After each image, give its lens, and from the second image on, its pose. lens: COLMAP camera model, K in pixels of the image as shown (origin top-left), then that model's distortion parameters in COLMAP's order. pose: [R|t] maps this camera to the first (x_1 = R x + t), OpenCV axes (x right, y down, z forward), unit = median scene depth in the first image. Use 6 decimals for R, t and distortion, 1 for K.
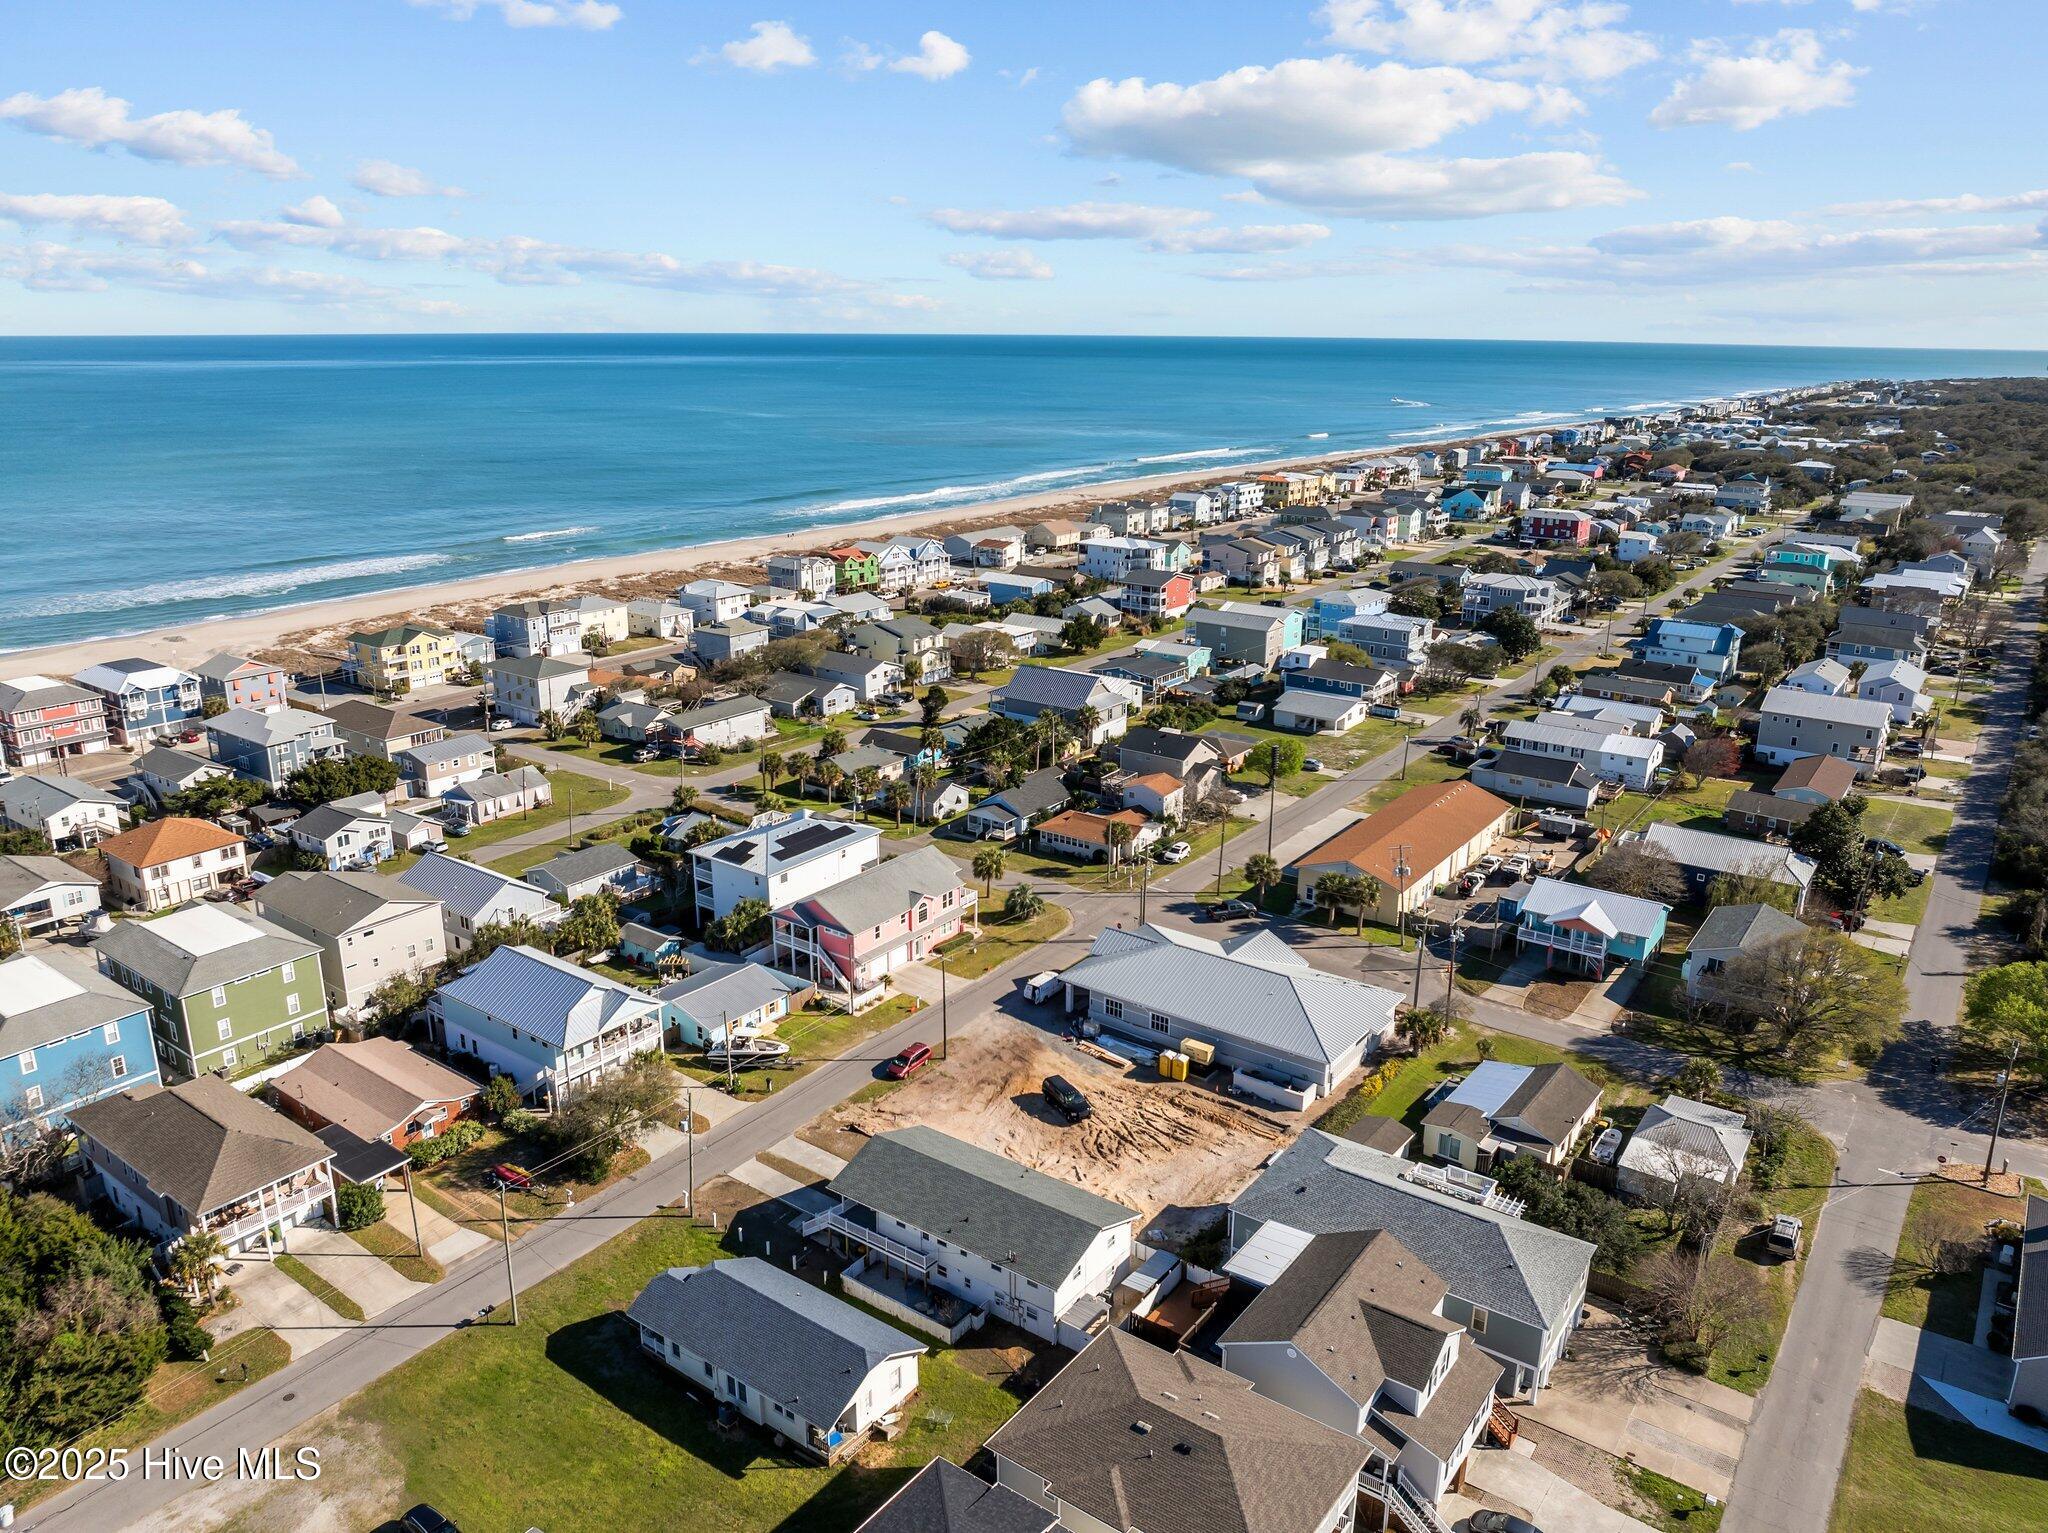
lens RADIAL K [[1447.0, 0, 1032.7], [0, 1447.0, 755.3], [0, 0, 1]] dist [-0.035417, -0.001432]
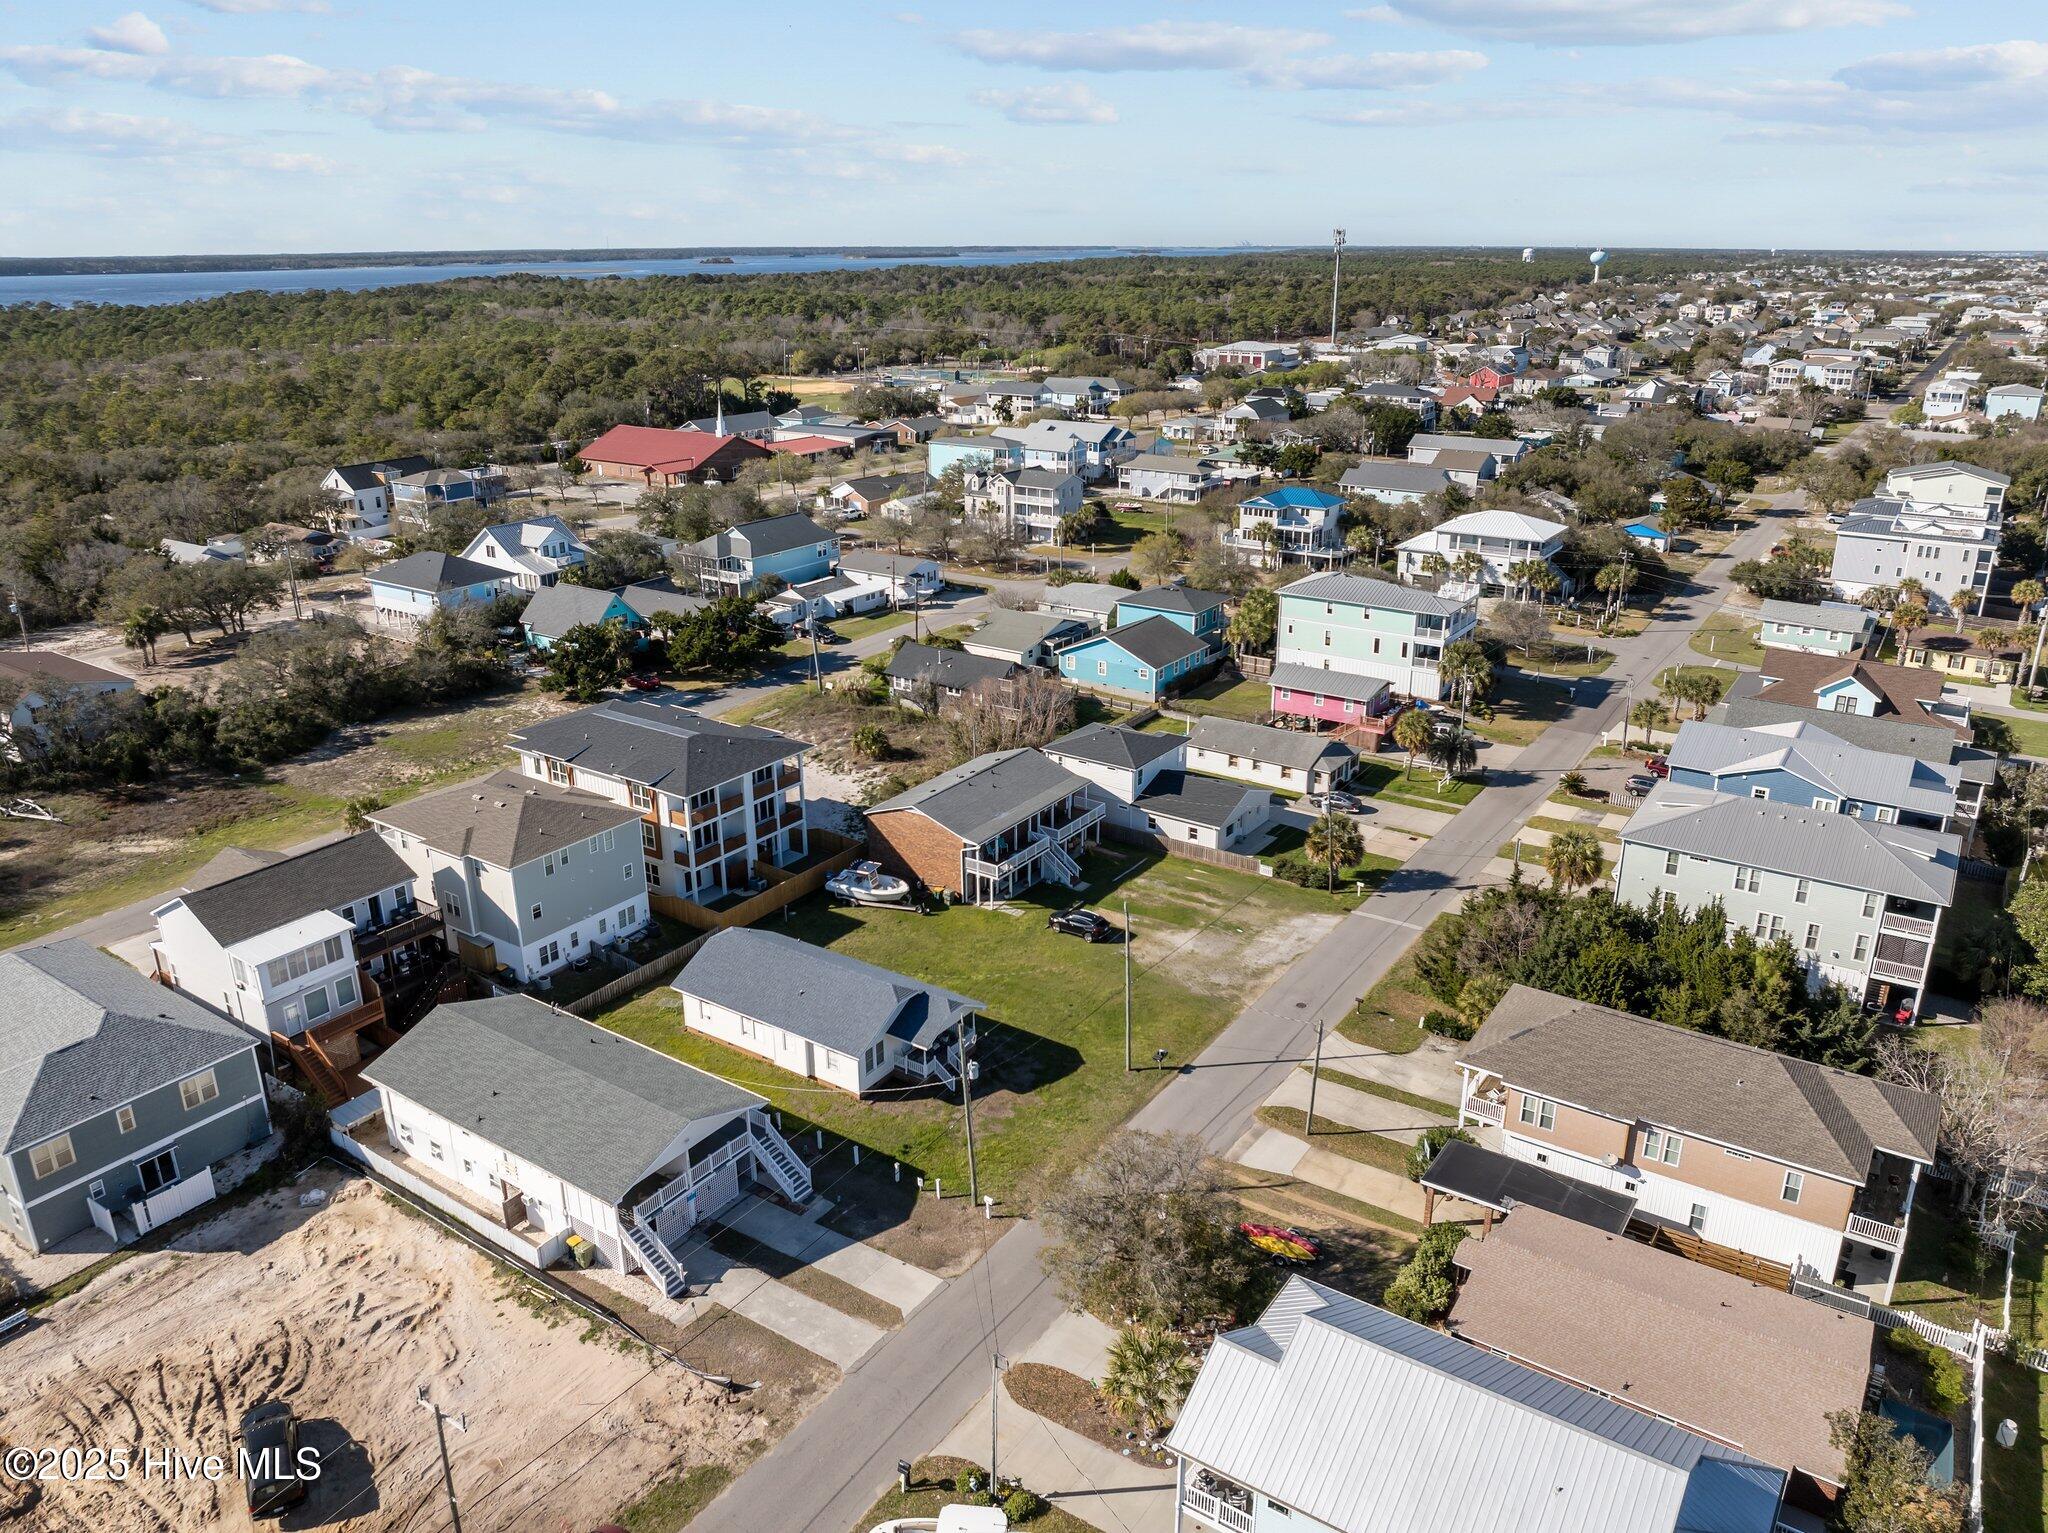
lens RADIAL K [[1446.2, 0, 1024.0], [0, 1446.2, 766.5], [0, 0, 1]] dist [-0.039860, 0.002527]
pose [[-0.999655, 0.007577, -0.025153, -0.160924], [-0.008838, 0.804661, 0.593668, -0.167645], [0.024738, 0.593686, -0.804317, 0.941223]]
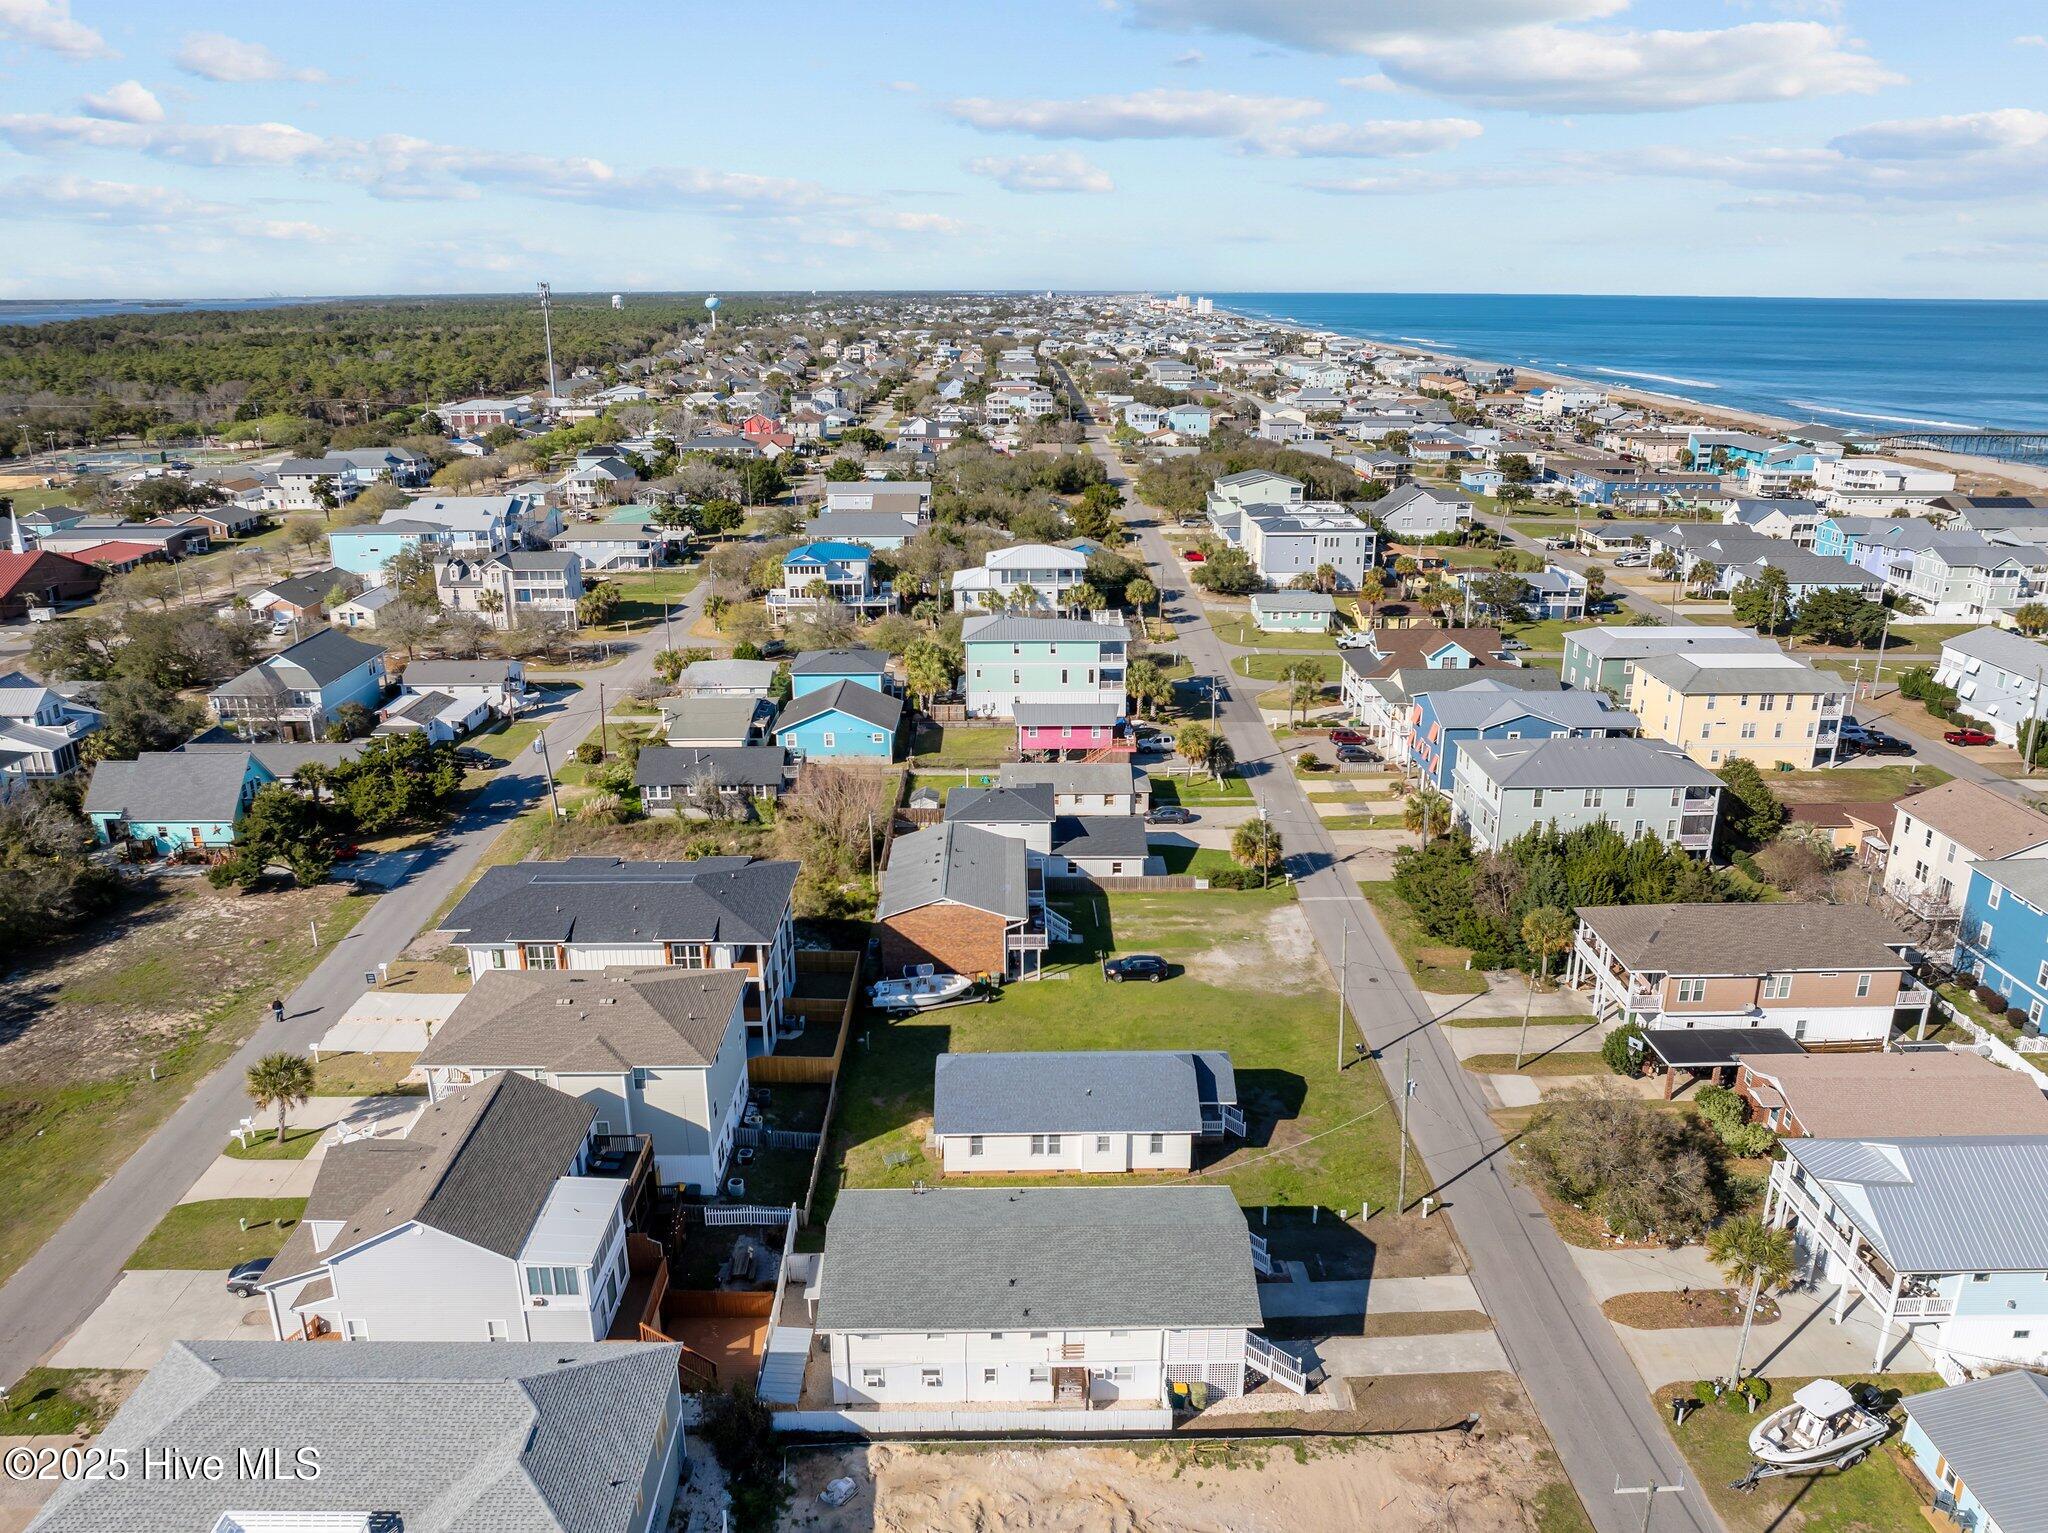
lens RADIAL K [[1443.1, 0, 1032.4], [0, 1443.1, 774.2], [0, 0, 1]] dist [-0.032809, -0.004067]
pose [[-0.801301, 0.186898, -0.568318, 0.194173], [-0.173472, 0.836554, 0.519697, -0.145941], [0.572559, 0.515021, -0.637910, 0.822400]]
